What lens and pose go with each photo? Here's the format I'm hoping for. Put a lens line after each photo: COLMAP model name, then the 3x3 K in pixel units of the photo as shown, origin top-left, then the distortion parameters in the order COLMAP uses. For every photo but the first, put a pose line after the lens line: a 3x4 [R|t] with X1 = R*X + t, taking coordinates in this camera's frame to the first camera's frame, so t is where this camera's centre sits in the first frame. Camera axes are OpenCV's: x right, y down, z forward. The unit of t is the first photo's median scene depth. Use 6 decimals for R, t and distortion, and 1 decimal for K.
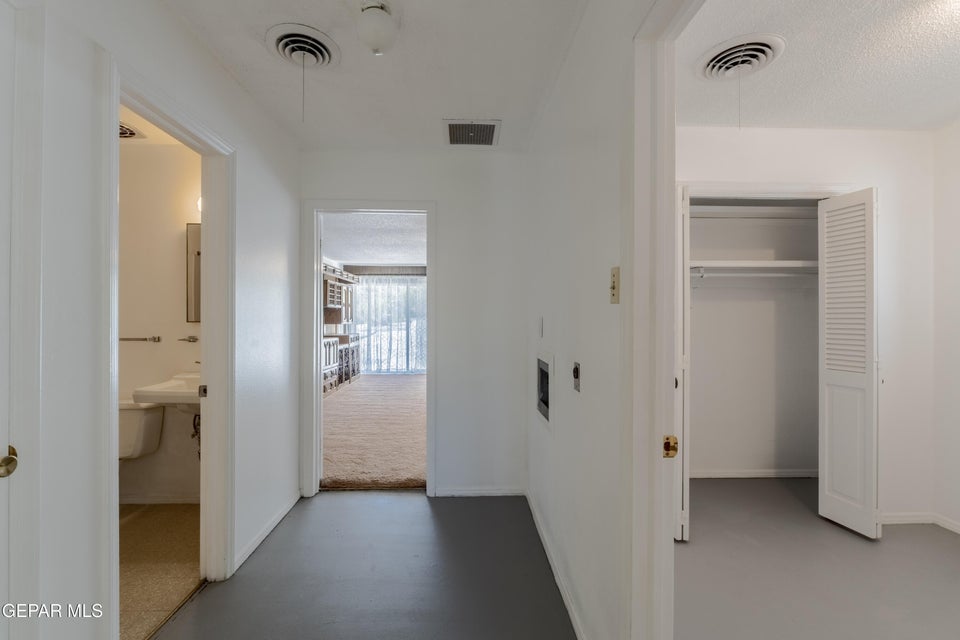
lens RADIAL K [[418.8, 0, 476.2], [0, 418.8, 322.2], [0, 0, 1]] dist [-0.009516, 0.000688]
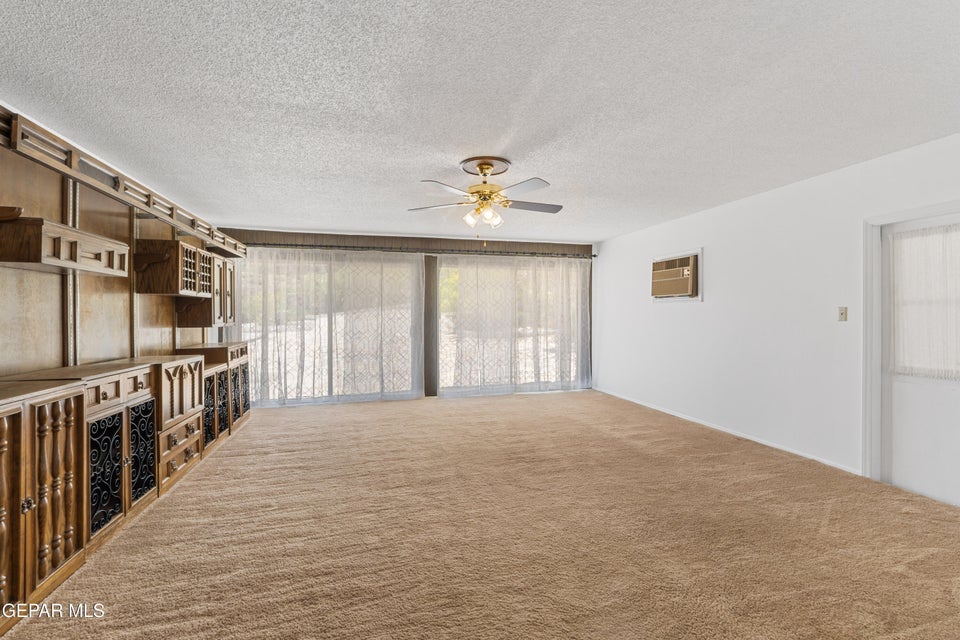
lens RADIAL K [[418.8, 0, 475.6], [0, 418.8, 315.9], [0, 0, 1]] dist [-0.009516, 0.000688]
pose [[0.973802, -0.002434, 0.227384, -0.109780], [0.002759, 0.999996, -0.001109, -0.008867], [-0.227380, 0.001708, 0.973805, 0.387587]]
